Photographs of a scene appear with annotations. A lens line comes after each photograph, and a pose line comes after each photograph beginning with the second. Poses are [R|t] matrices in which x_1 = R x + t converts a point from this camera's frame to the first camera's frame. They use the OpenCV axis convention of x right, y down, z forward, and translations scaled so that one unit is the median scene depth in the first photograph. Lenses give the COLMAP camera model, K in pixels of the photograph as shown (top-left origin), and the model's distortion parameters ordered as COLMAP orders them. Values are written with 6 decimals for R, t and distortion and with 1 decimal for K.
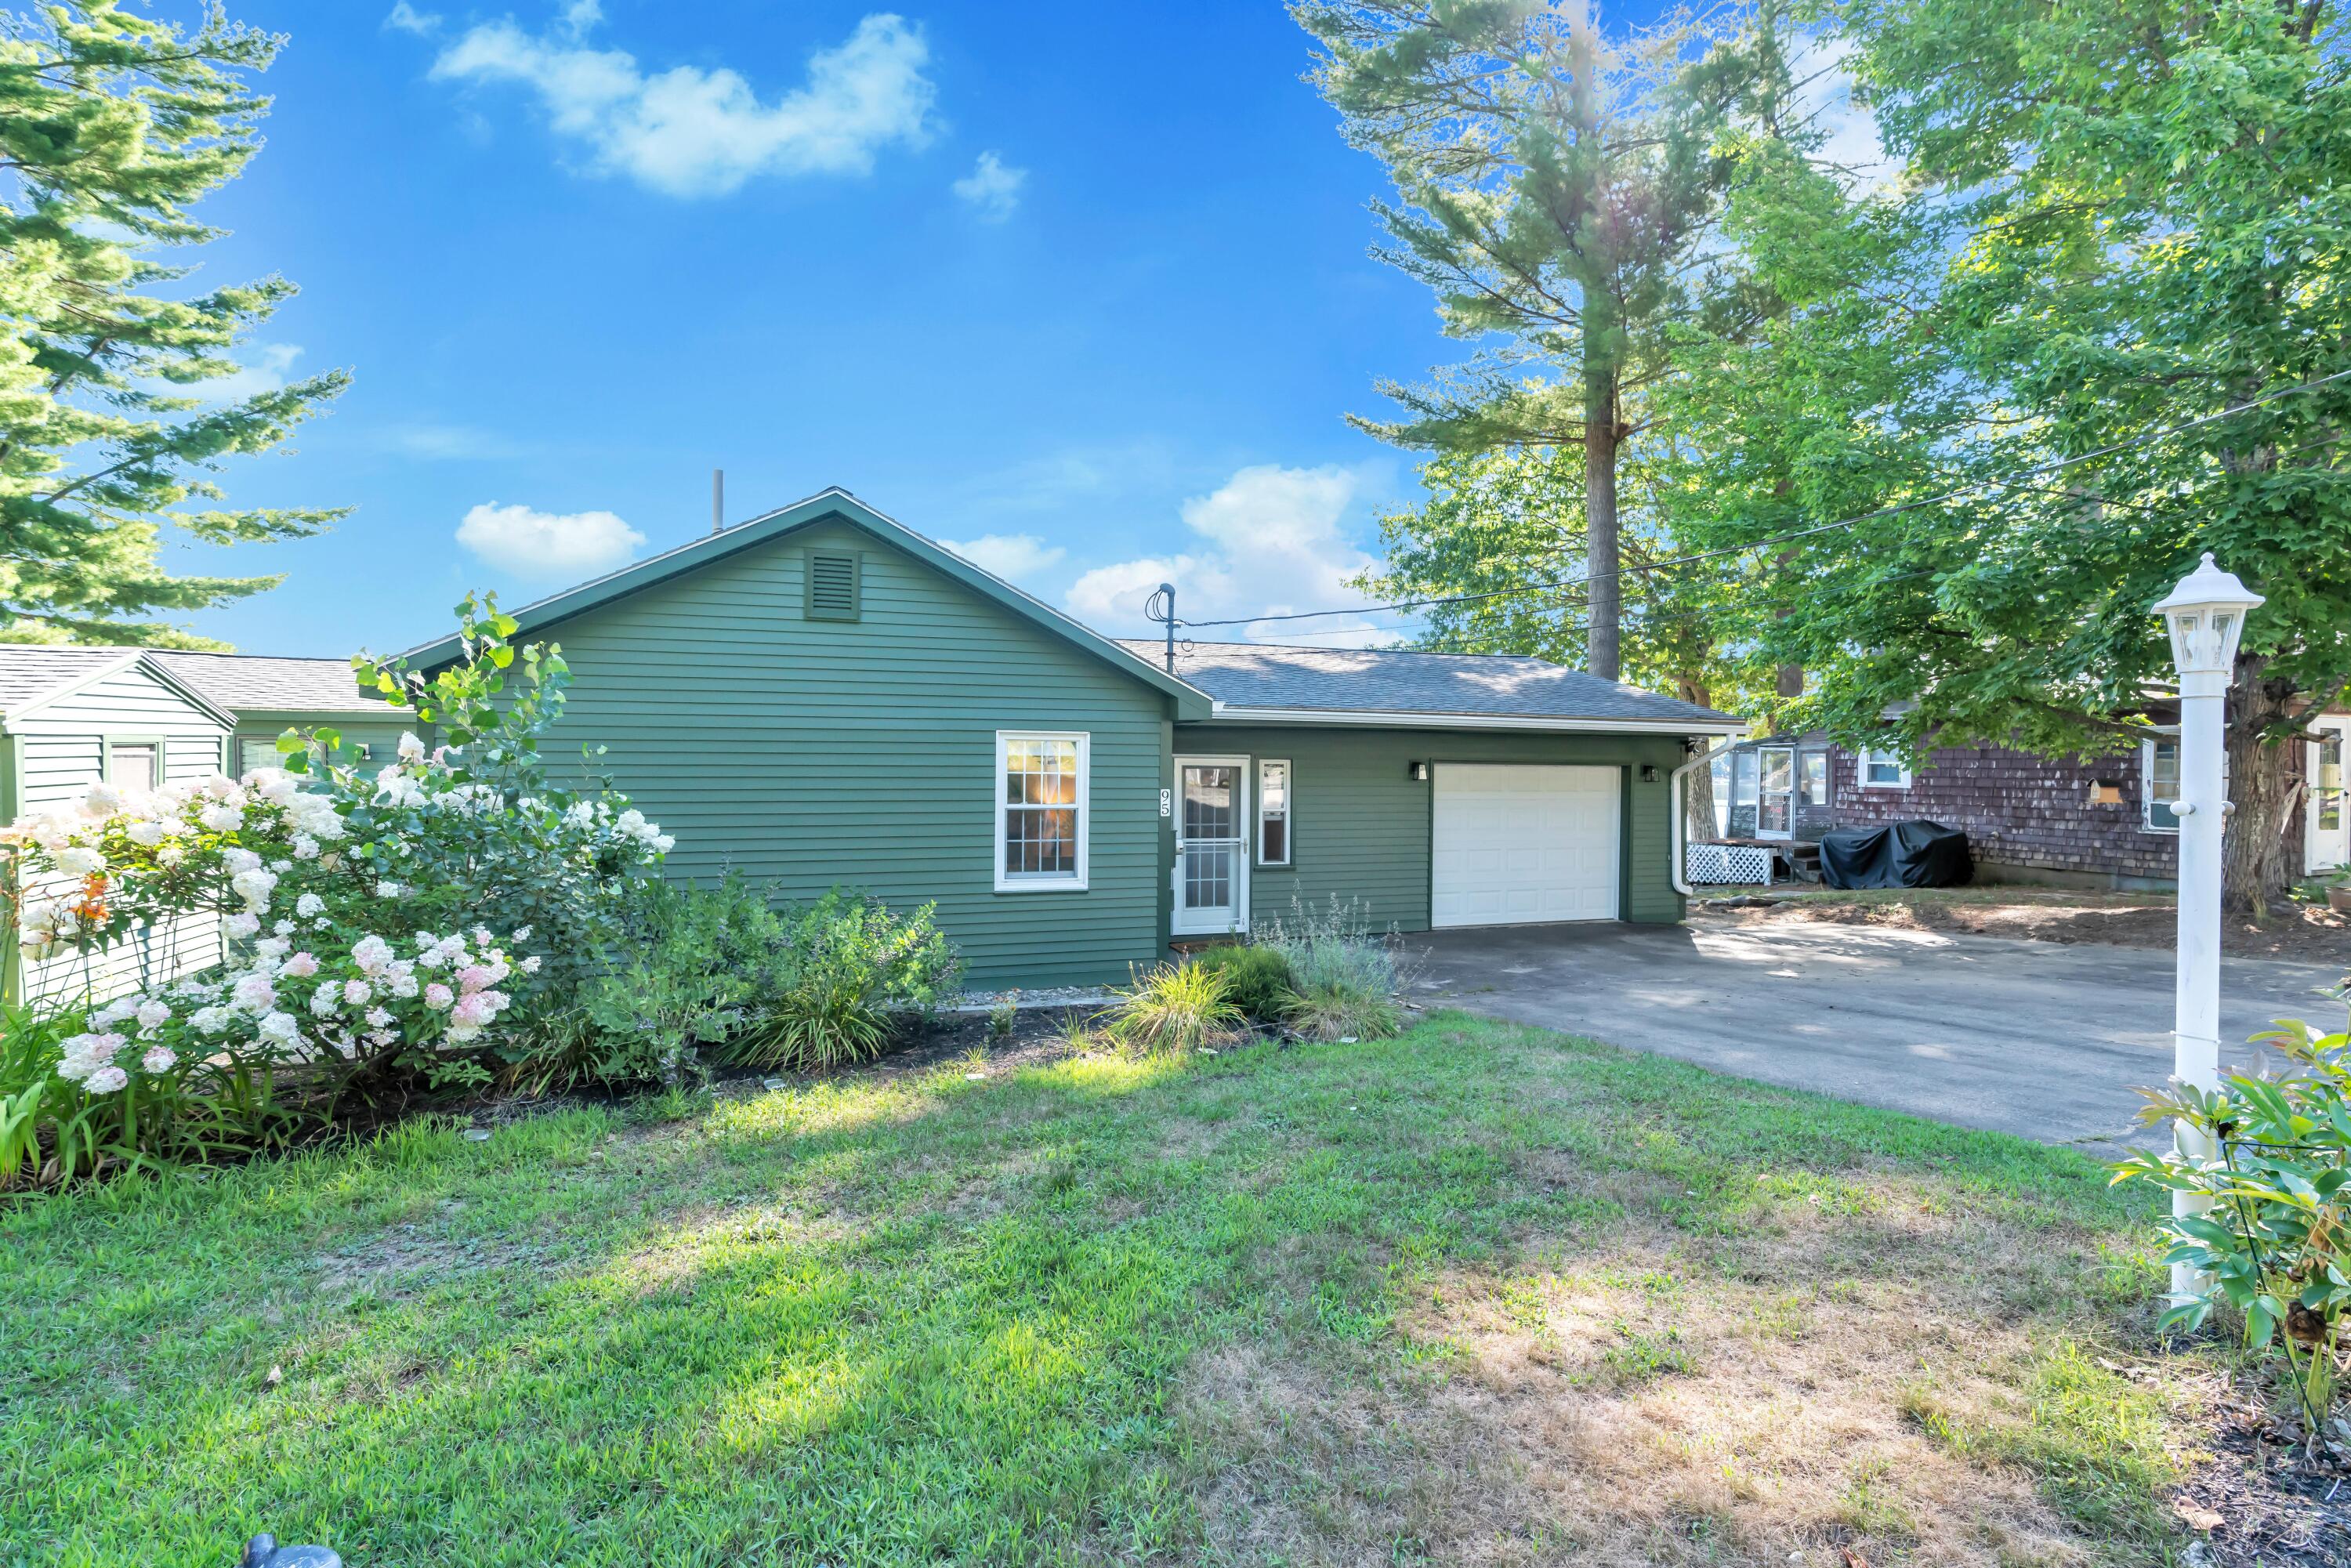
lens RADIAL K [[1047.4, 0, 1184.6], [0, 1047.4, 782.0], [0, 0, 1]] dist [-0.007209, 0.001123]
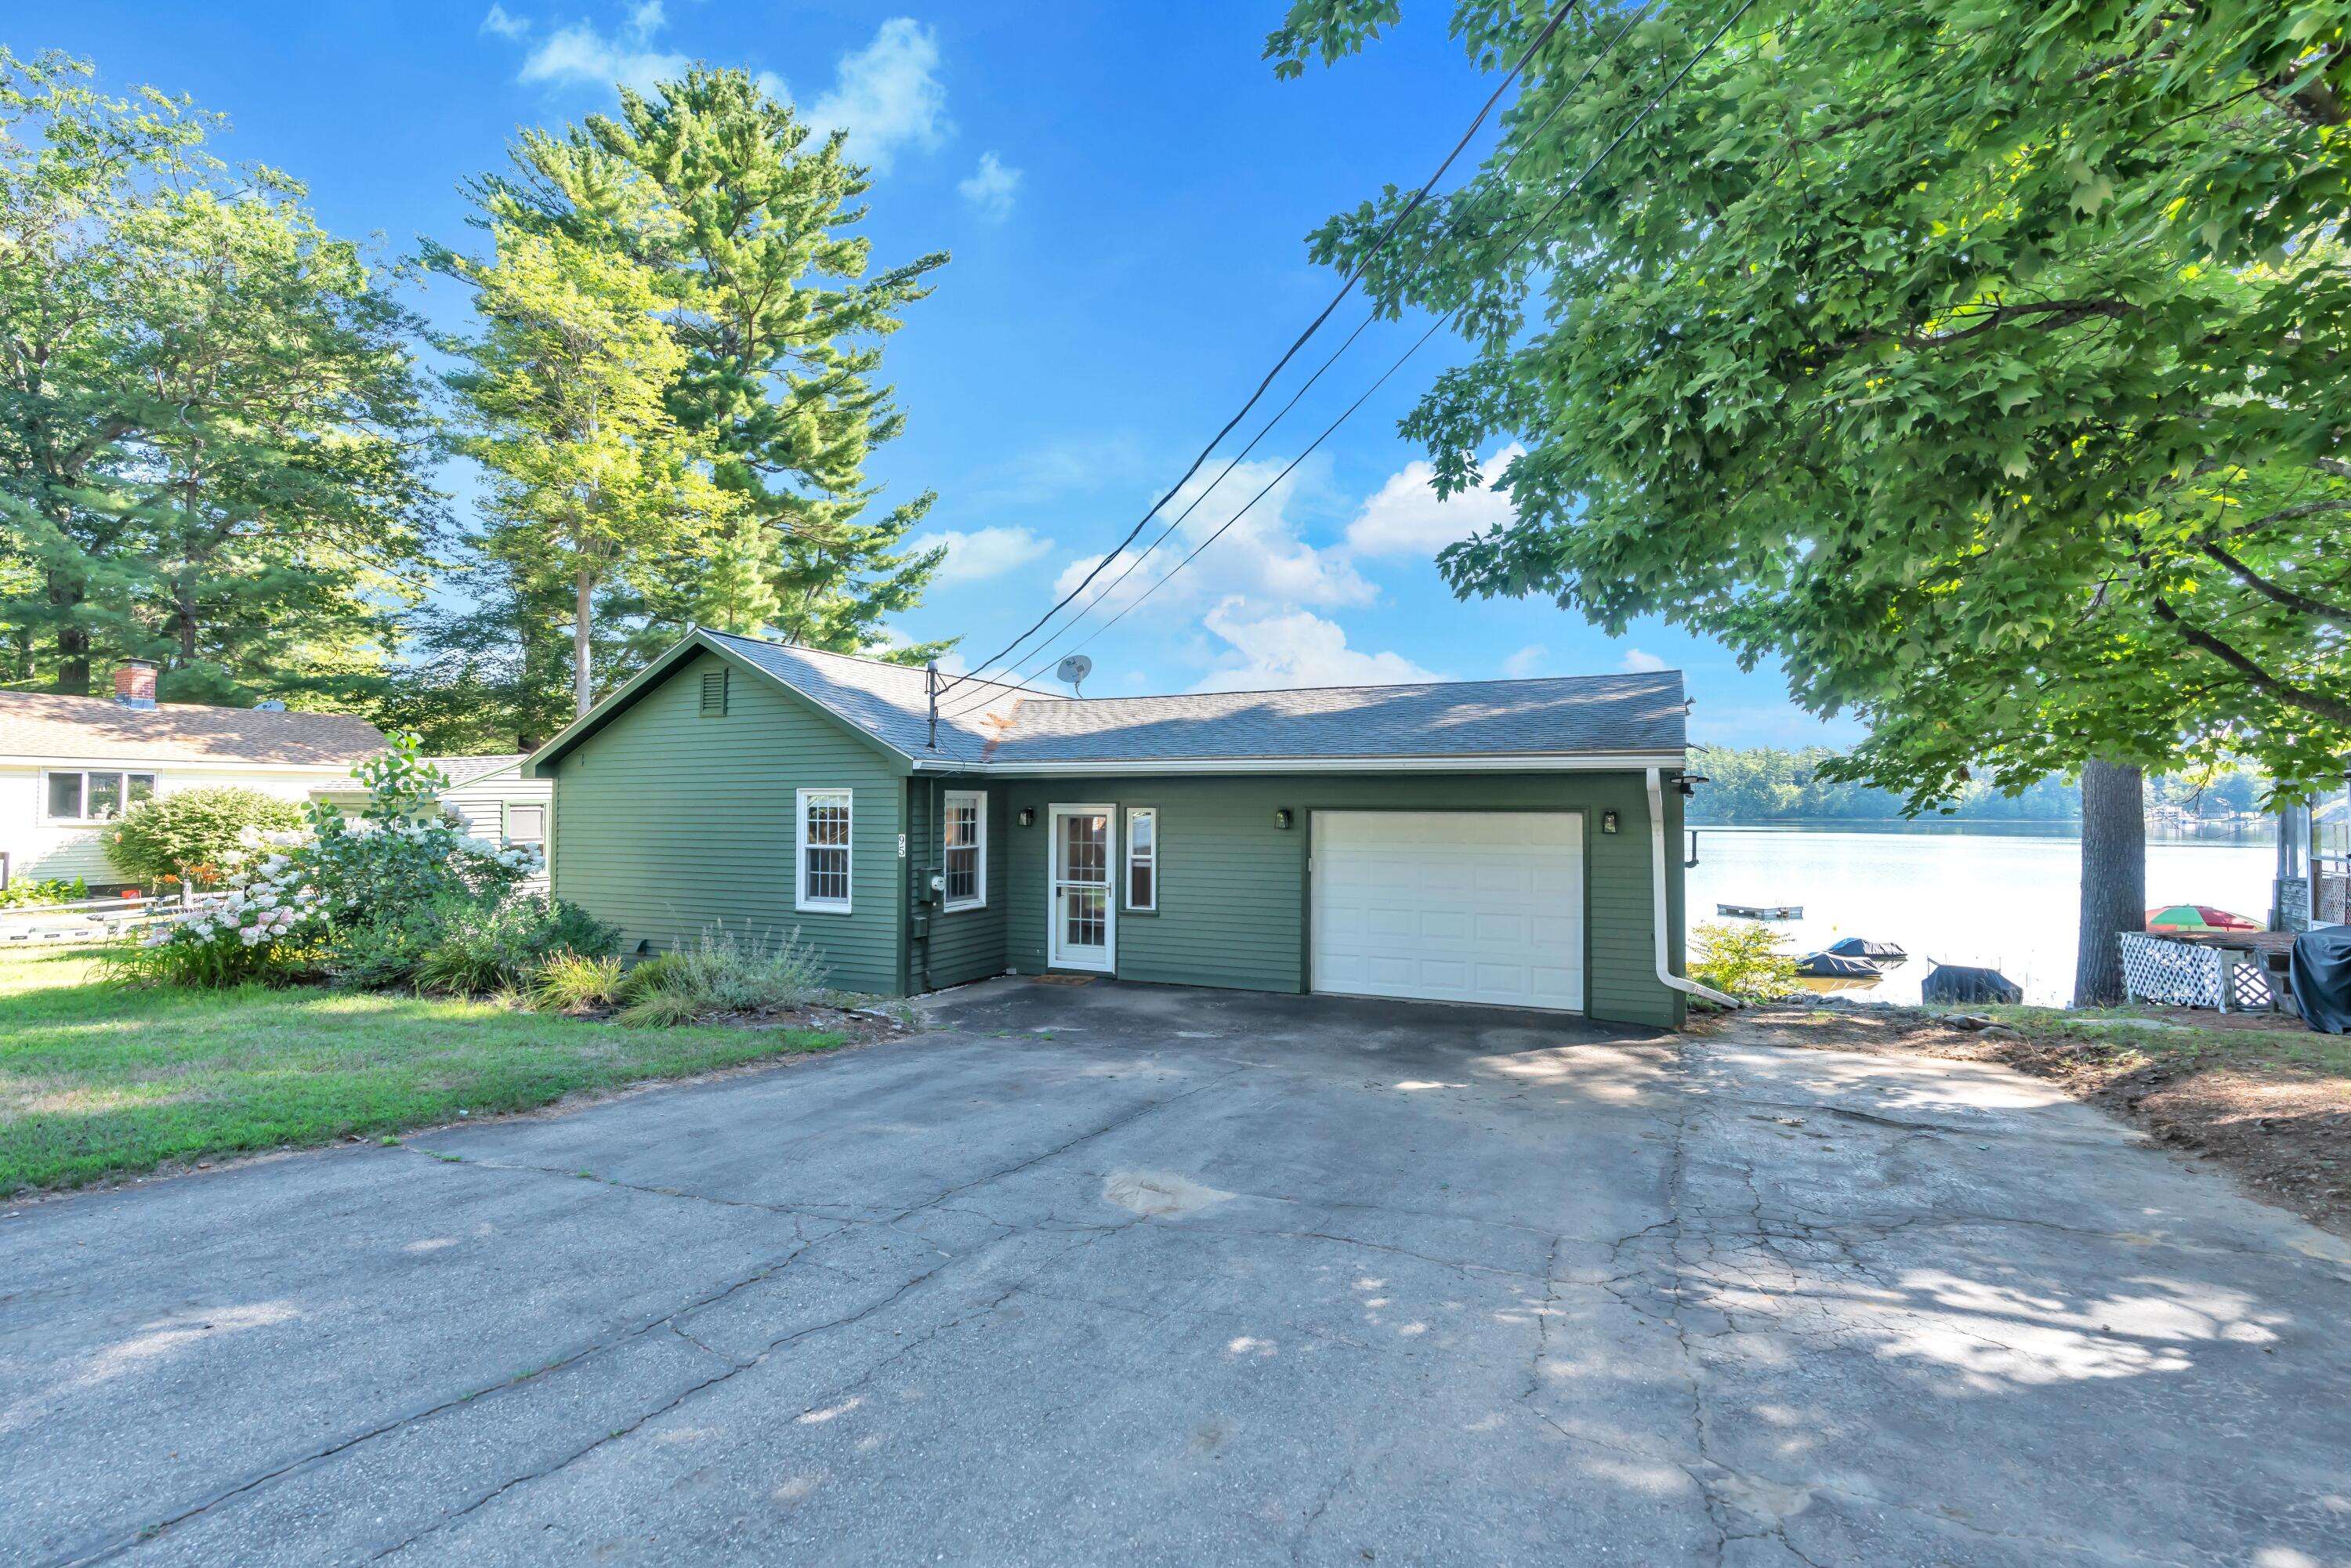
lens RADIAL K [[1047.4, 0, 1184.6], [0, 1047.4, 782.0], [0, 0, 1]] dist [-0.007209, 0.001123]
pose [[0.750356, -0.022858, -0.660639, 0.803184], [-0.009134, 0.998948, -0.044937, -0.000827], [0.660971, 0.039753, 0.749358, 0.252207]]
